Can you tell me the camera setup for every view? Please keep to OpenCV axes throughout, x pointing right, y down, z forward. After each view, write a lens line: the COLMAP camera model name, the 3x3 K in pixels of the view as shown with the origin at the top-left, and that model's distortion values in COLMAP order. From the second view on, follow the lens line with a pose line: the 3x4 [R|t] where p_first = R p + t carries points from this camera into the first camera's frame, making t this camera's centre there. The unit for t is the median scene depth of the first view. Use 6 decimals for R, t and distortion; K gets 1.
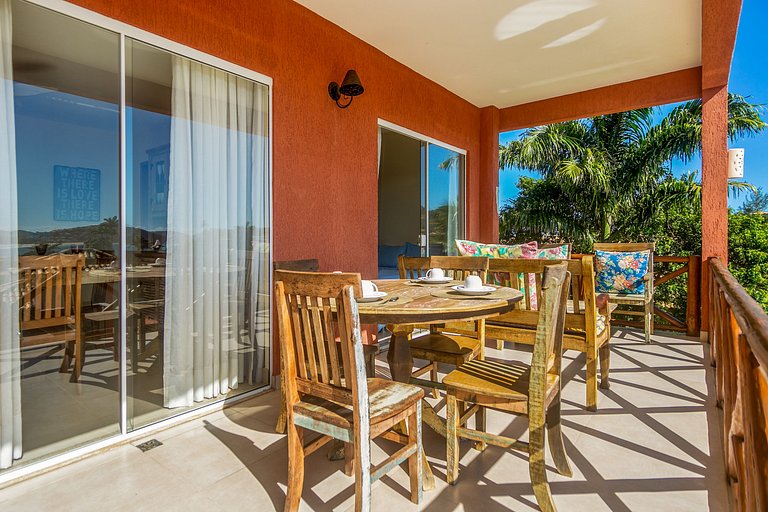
lens RADIAL K [[429.9, 0, 384.1], [0, 429.9, 246.4], [0, 0, 1]] dist [-0.002243, -0.000095]
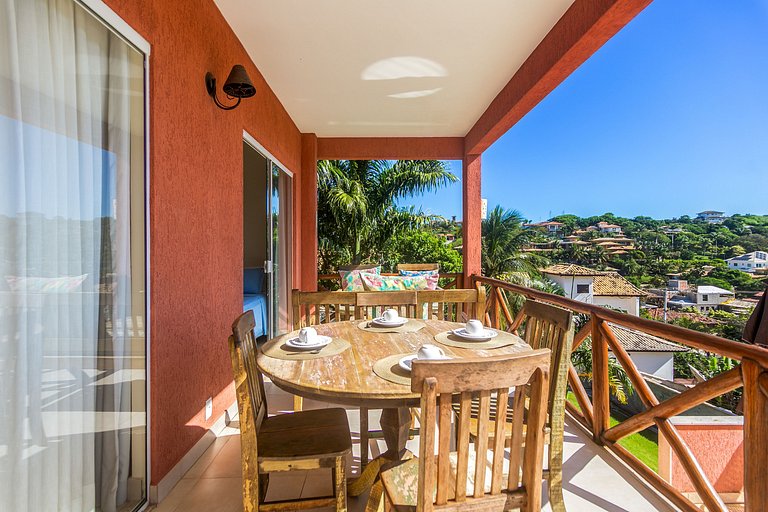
lens RADIAL K [[381.5, 0, 382.3], [0, 381.5, 252.2], [0, 0, 1]] dist [-0.000491, 0.000506]
pose [[0.758380, -0.003176, 0.651805, -0.316099], [0.001652, 0.999994, 0.002950, -0.056103], [-0.651810, -0.001161, 0.758381, 0.259790]]
